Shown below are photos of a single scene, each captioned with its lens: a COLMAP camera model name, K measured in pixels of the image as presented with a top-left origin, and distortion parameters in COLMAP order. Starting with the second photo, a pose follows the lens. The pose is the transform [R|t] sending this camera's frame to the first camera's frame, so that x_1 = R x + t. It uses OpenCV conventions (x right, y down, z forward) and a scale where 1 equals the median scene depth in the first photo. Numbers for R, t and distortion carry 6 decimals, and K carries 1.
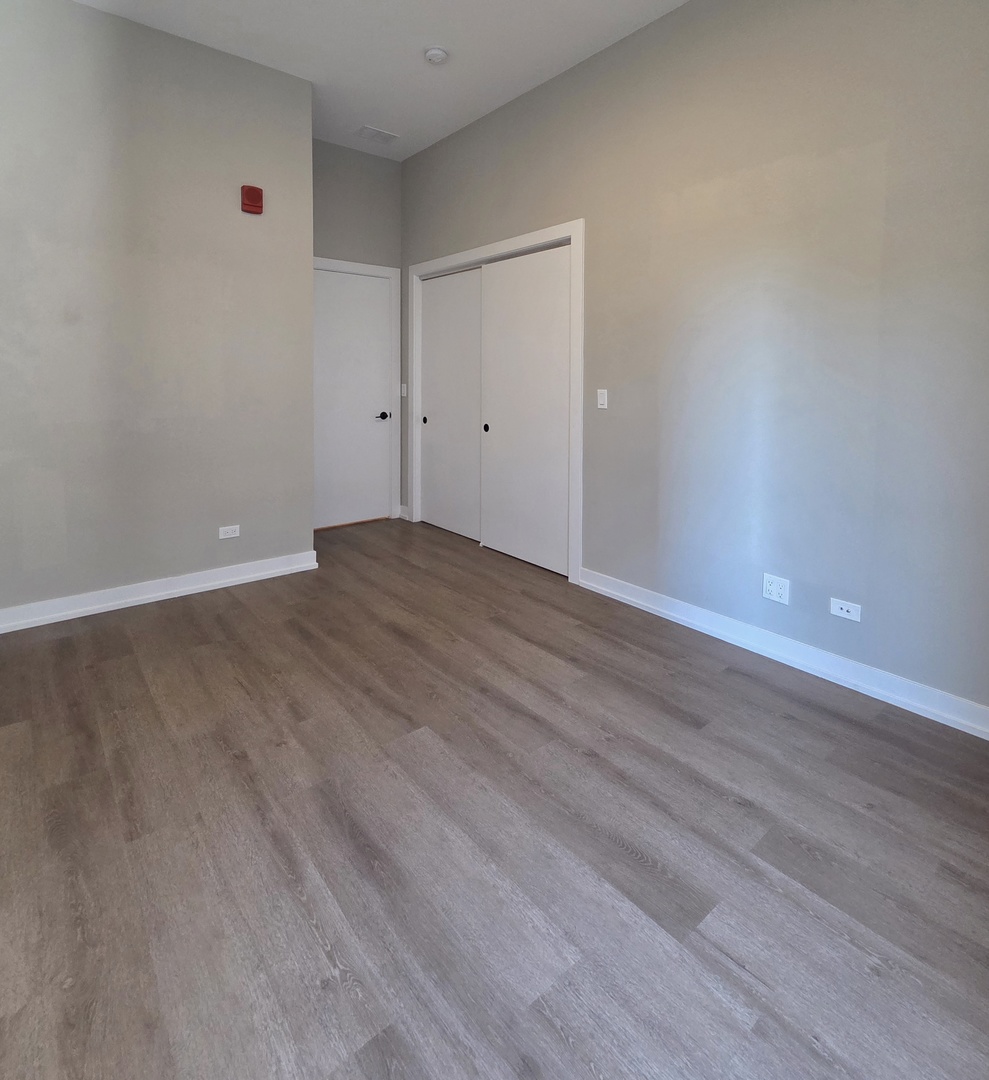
lens RADIAL K [[561.0, 0, 494.5], [0, 561.0, 540.0], [0, 0, 1]] dist [0.019376, -0.000320]
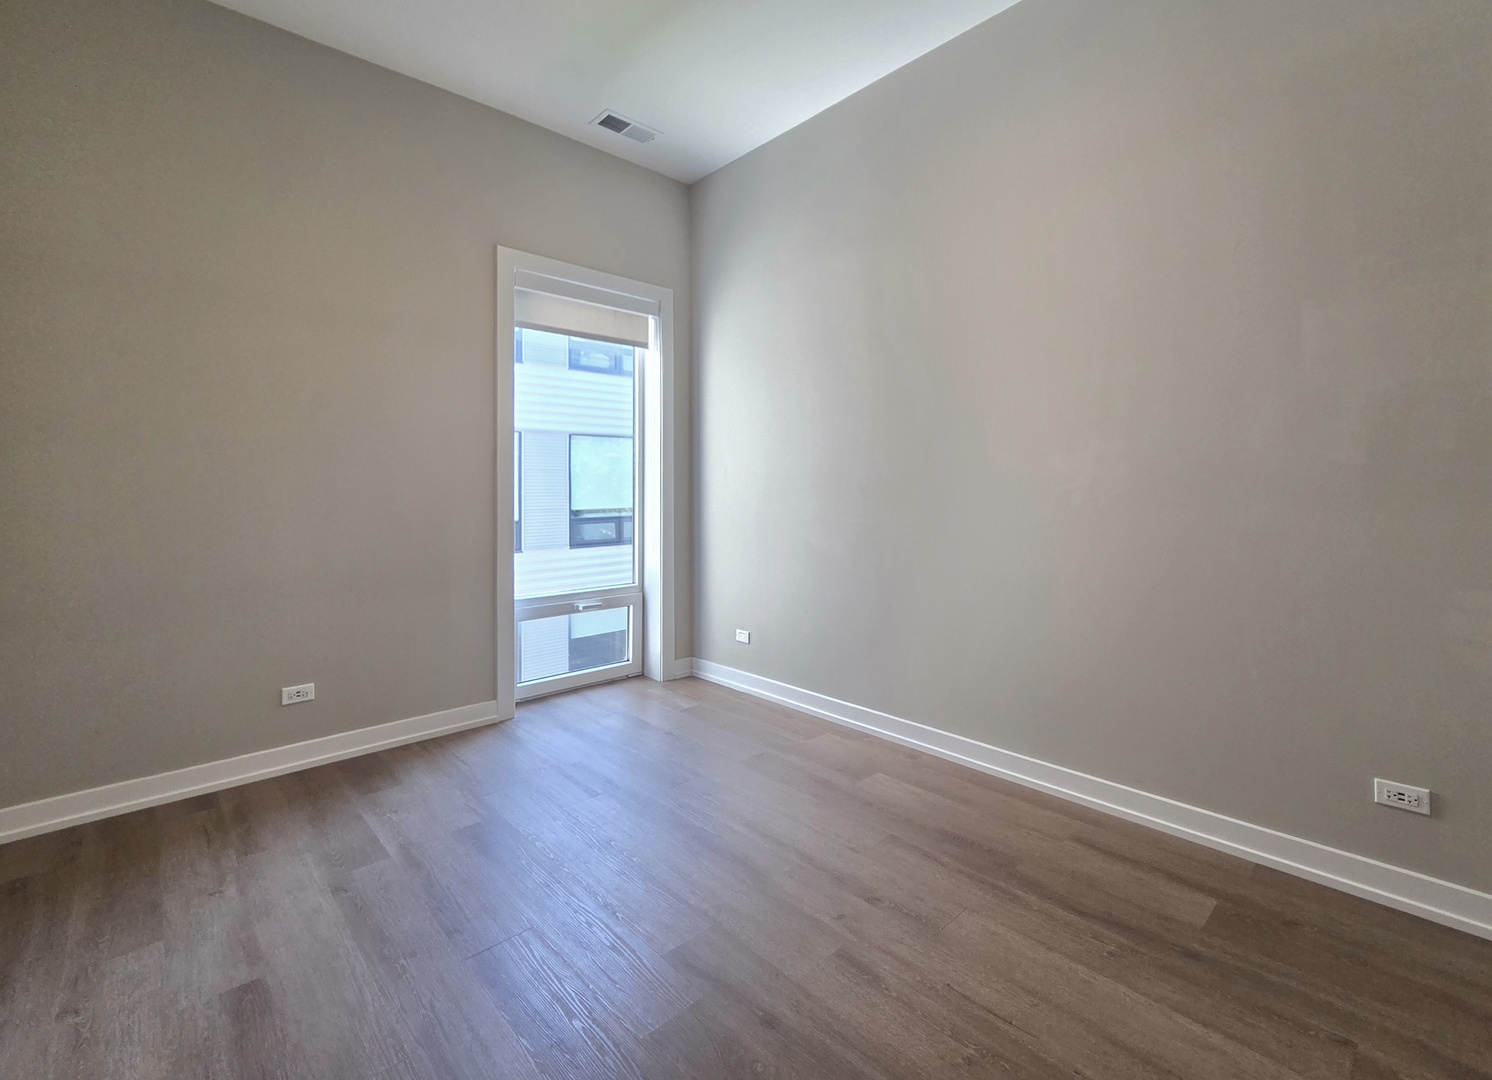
lens RADIAL K [[636.8, 0, 746.0], [0, 636.8, 540.0], [0, 0, 1]] dist [-0.000171, 0.000009]
pose [[-0.999187, 0.002852, -0.040220, -0.222478], [-0.011601, 0.934987, 0.354492, -0.498673], [0.038617, 0.354670, -0.934194, 1.769110]]
